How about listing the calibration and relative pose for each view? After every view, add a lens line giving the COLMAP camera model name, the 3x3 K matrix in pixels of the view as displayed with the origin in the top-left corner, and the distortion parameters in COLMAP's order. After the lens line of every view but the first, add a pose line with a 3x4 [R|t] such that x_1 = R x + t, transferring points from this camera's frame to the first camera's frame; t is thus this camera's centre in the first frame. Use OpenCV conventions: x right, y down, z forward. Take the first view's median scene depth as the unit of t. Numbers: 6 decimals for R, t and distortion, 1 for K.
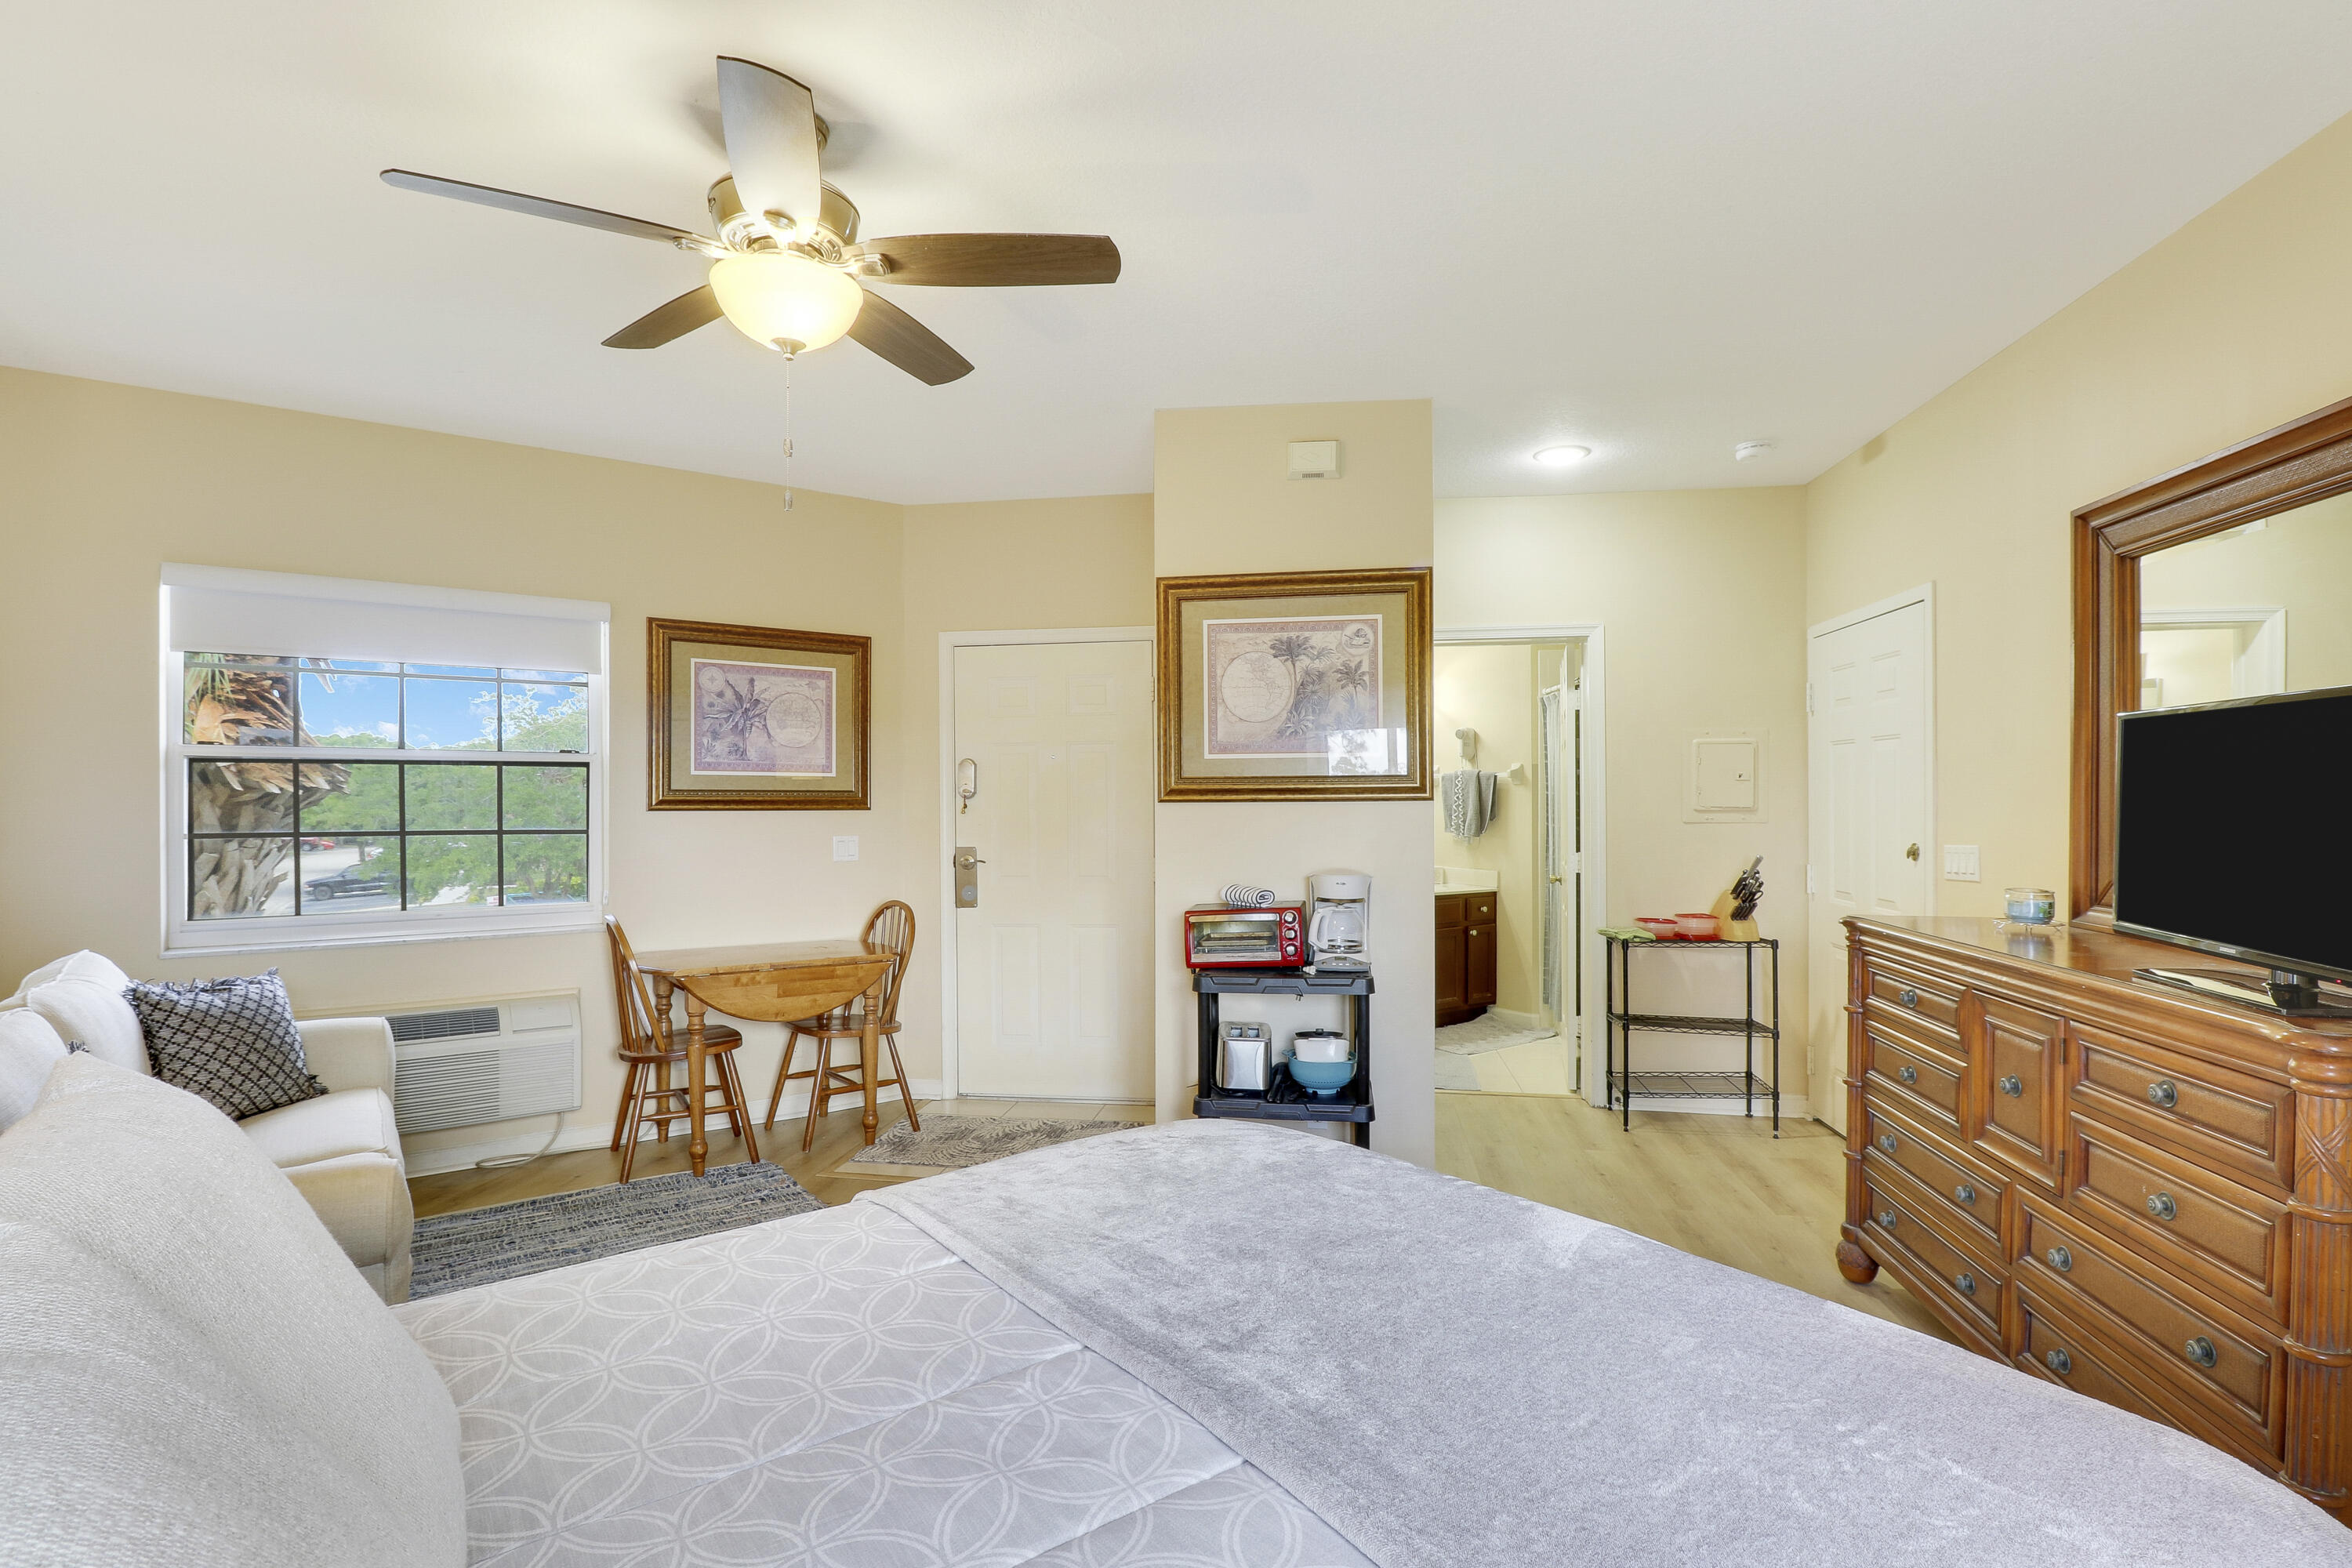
lens RADIAL K [[1138.7, 0, 1160.0], [0, 1138.7, 796.7], [0, 0, 1]] dist [-0.002952, -0.001062]
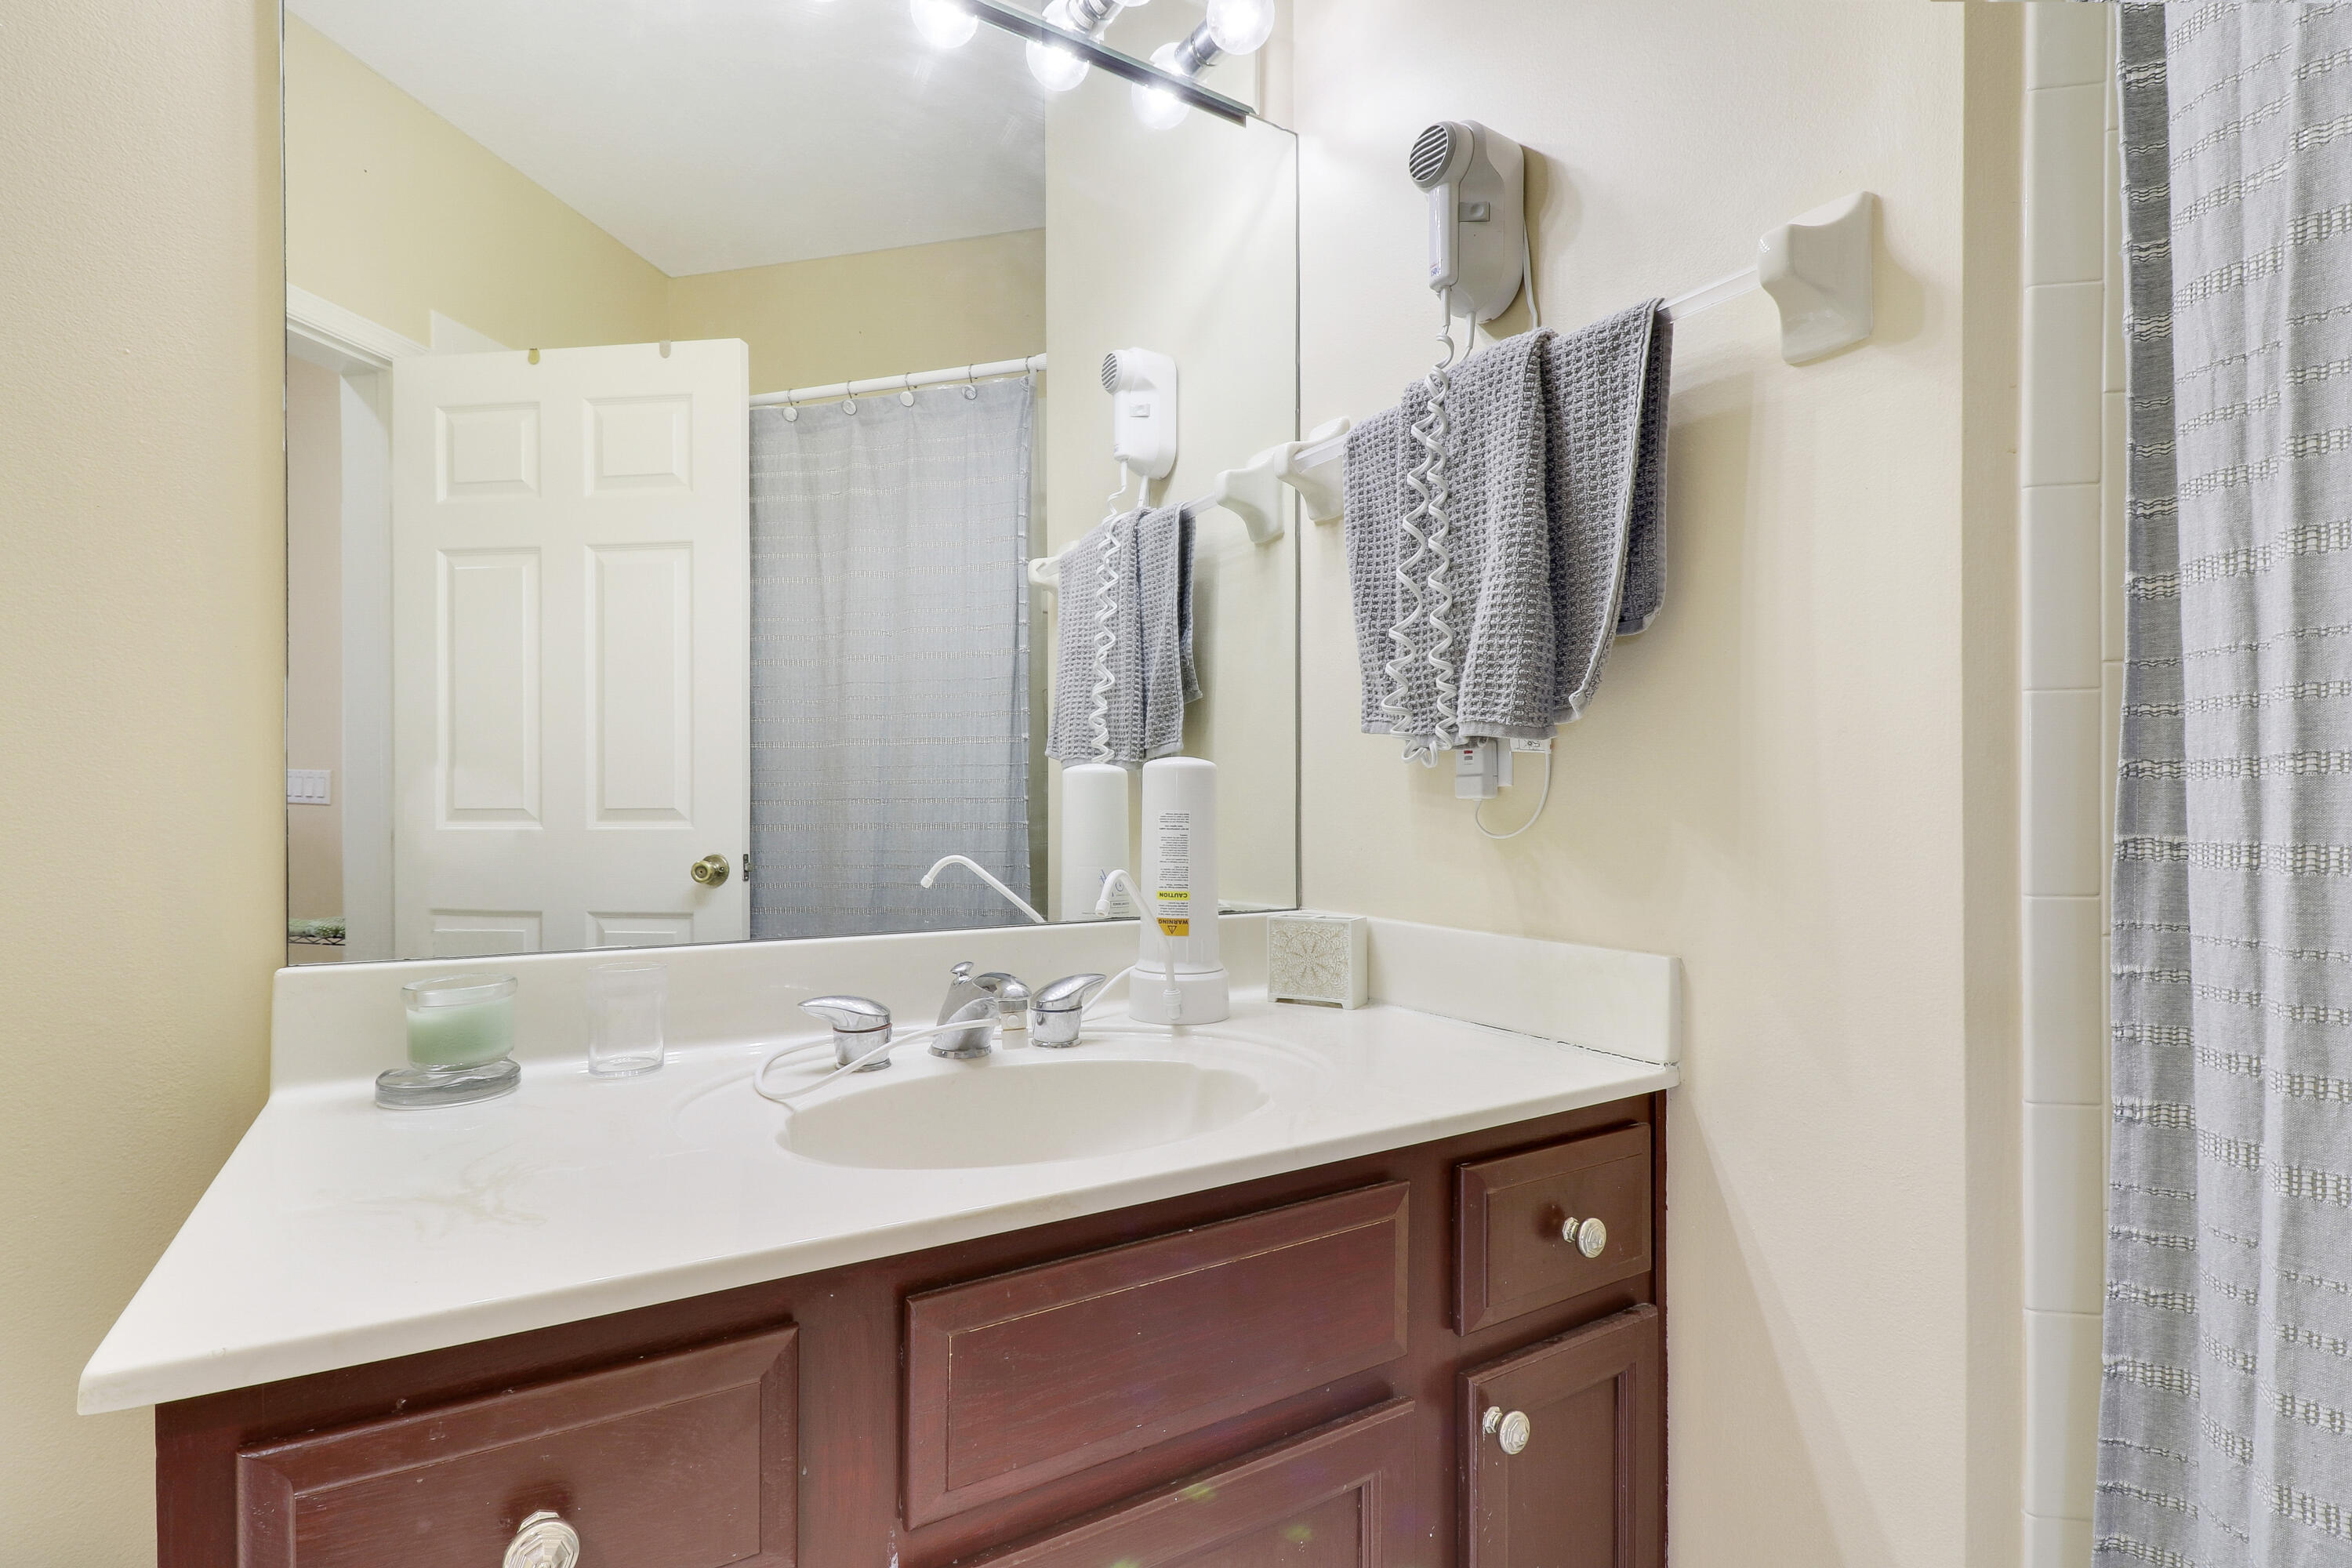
lens RADIAL K [[1092.4, 0, 1165.0], [0, 1092.4, 792.2], [0, 0, 1]] dist [0.000700, -0.015226]
pose [[0.997743, -0.002584, -0.067106, 0.358980], [0.001678, 0.999907, -0.013548, 0.067345], [0.067134, 0.013405, 0.997654, 1.278511]]
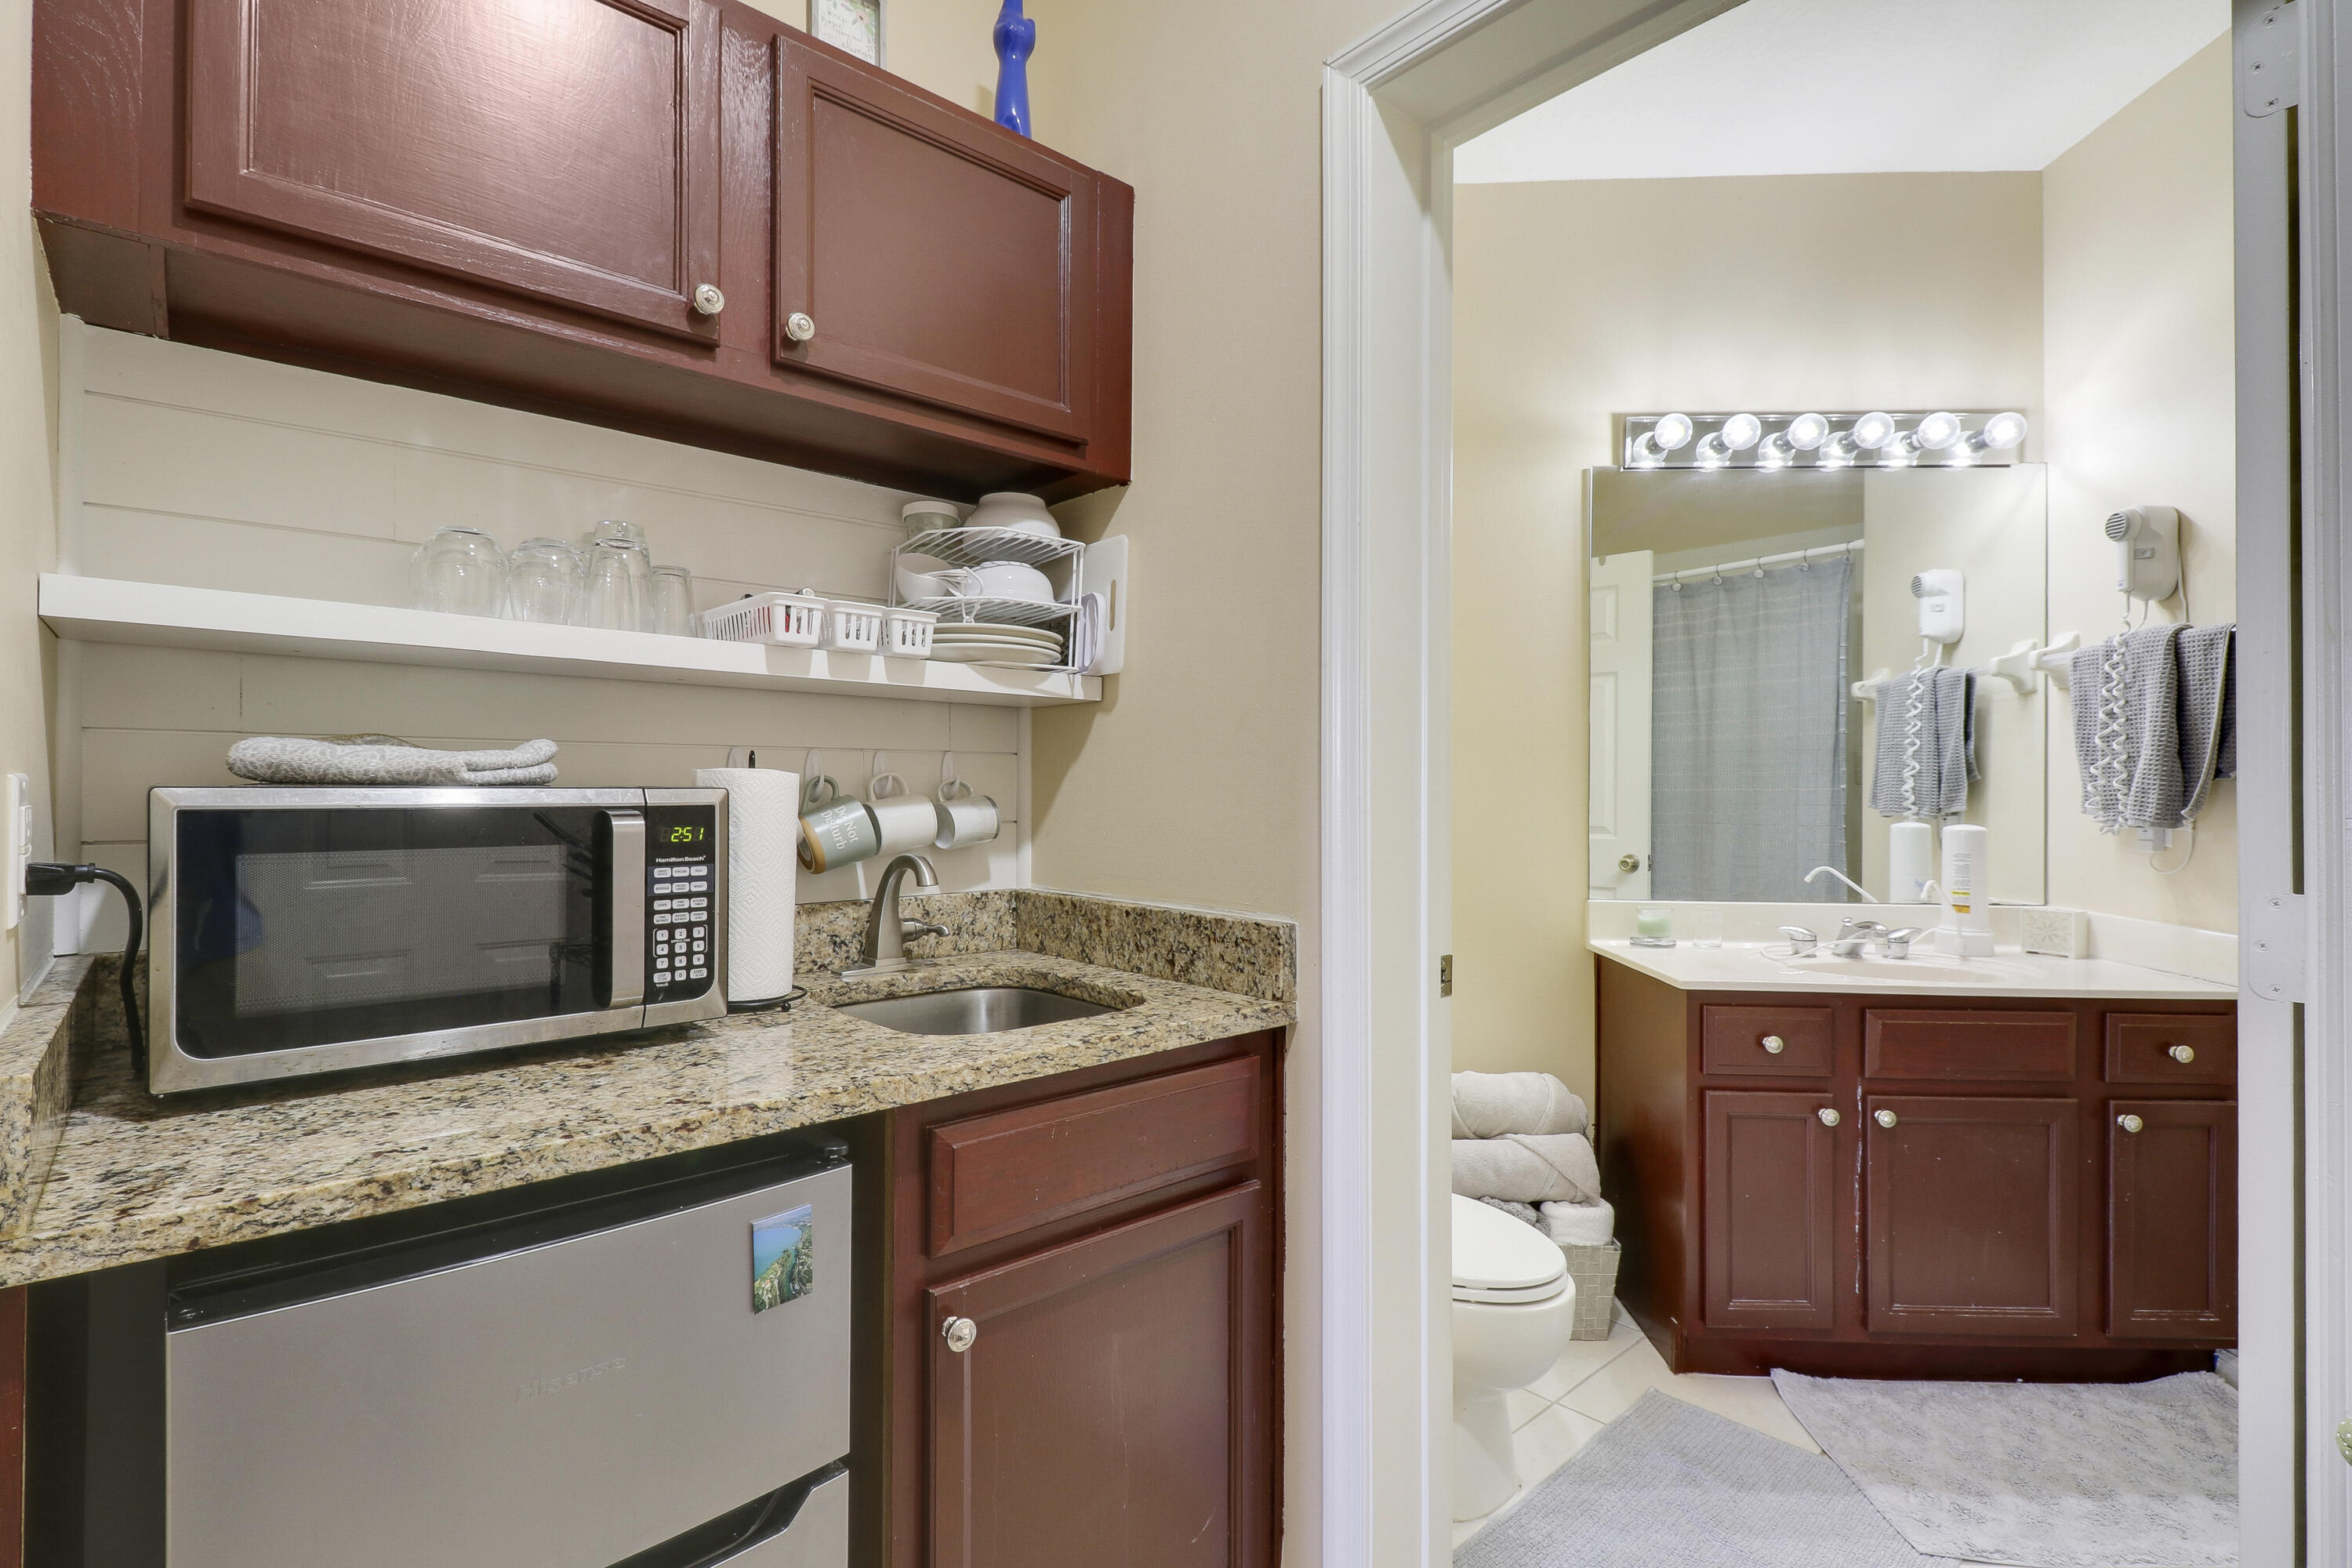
lens RADIAL K [[1126.7, 0, 1169.9], [0, 1126.7, 777.2], [0, 0, 1]] dist [0.003875, -0.021510]
pose [[0.786352, 0.002515, -0.617773, 0.378417], [-0.009379, 0.999925, -0.007867, 0.039480], [0.617707, 0.011981, 0.786317, 0.861641]]
